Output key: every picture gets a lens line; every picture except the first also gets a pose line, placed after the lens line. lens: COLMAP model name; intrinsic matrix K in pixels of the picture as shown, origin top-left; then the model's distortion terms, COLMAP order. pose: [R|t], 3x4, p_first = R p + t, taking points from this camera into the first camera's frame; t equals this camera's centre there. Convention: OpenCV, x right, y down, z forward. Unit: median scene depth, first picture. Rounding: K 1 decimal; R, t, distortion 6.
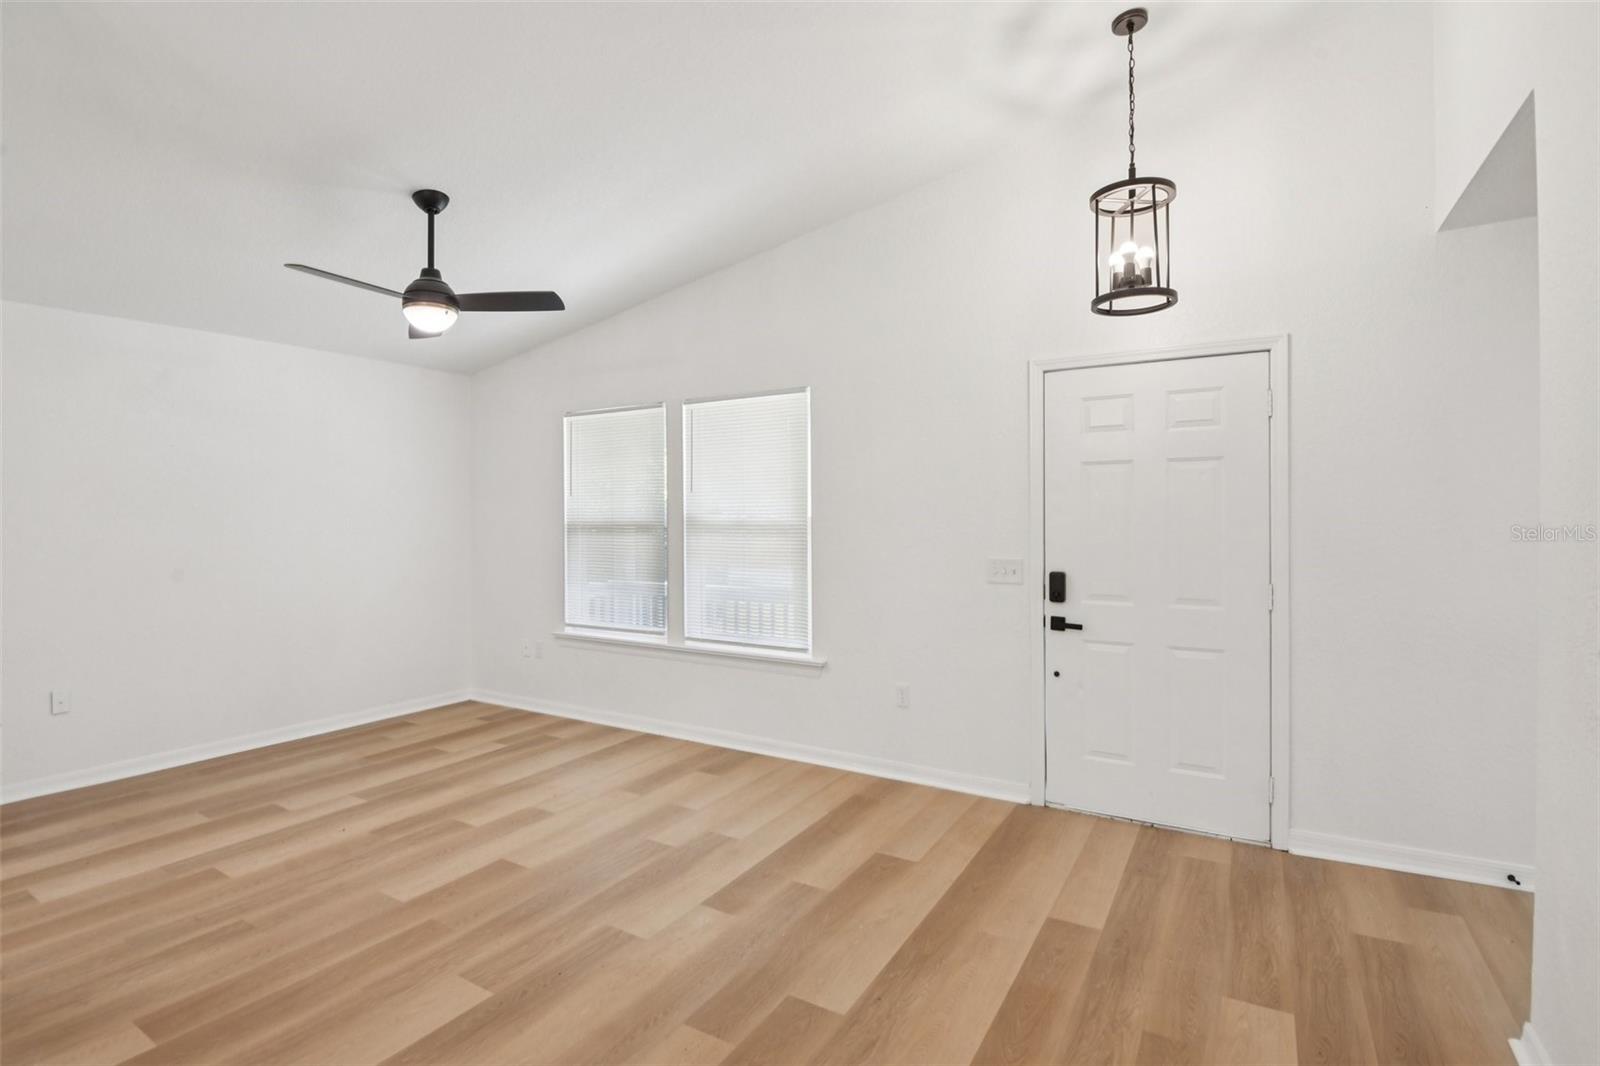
lens RADIAL K [[761.0, 0, 790.6], [0, 761.0, 505.7], [0, 0, 1]] dist [-0.002688, -0.020139]
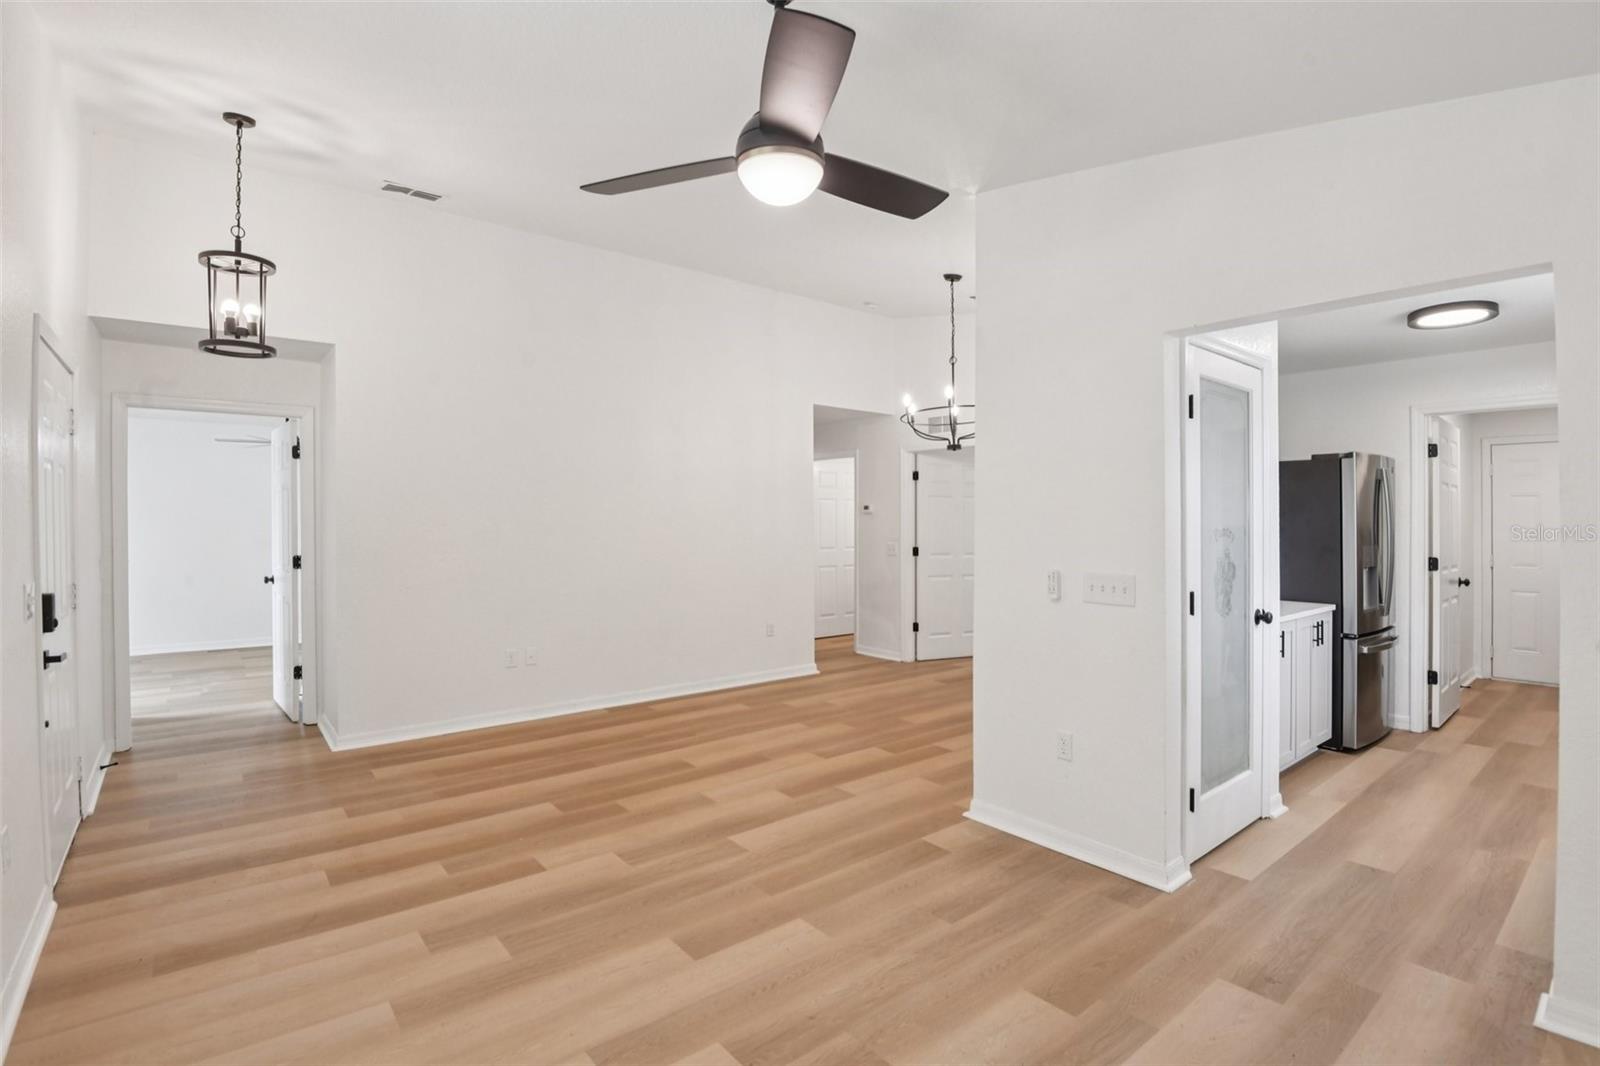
lens RADIAL K [[749.4, 0, 801.0], [0, 749.4, 524.1], [0, 0, 1]] dist [-0.014390, -0.017924]
pose [[-0.941667, 0.003567, 0.336527, -0.673536], [-0.001070, 0.999907, -0.013591, 0.025678], [-0.336544, -0.013158, -0.941576, 1.532990]]
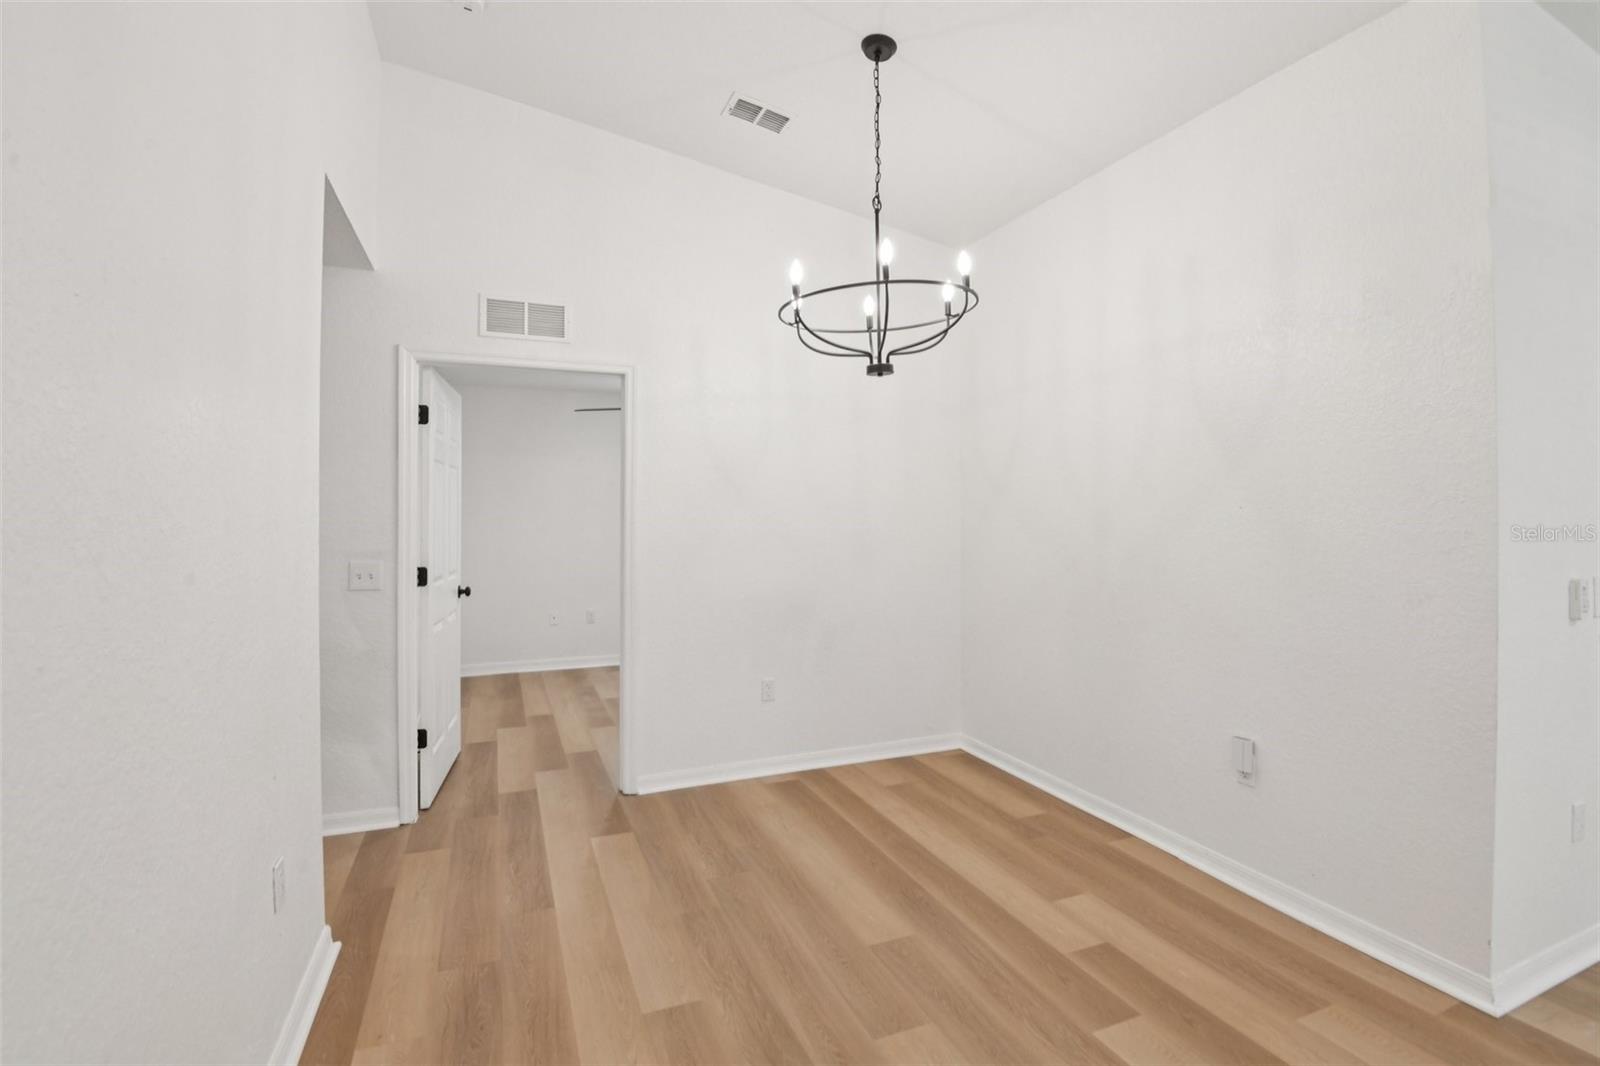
lens RADIAL K [[759.9, 0, 808.3], [0, 759.9, 513.6], [0, 0, 1]] dist [-0.007102, -0.018999]
pose [[-0.595844, 0.000655, -0.803100, 0.269469], [0.014296, 0.999850, -0.009791, 0.006947], [0.802973, -0.017315, -0.595764, 0.380548]]
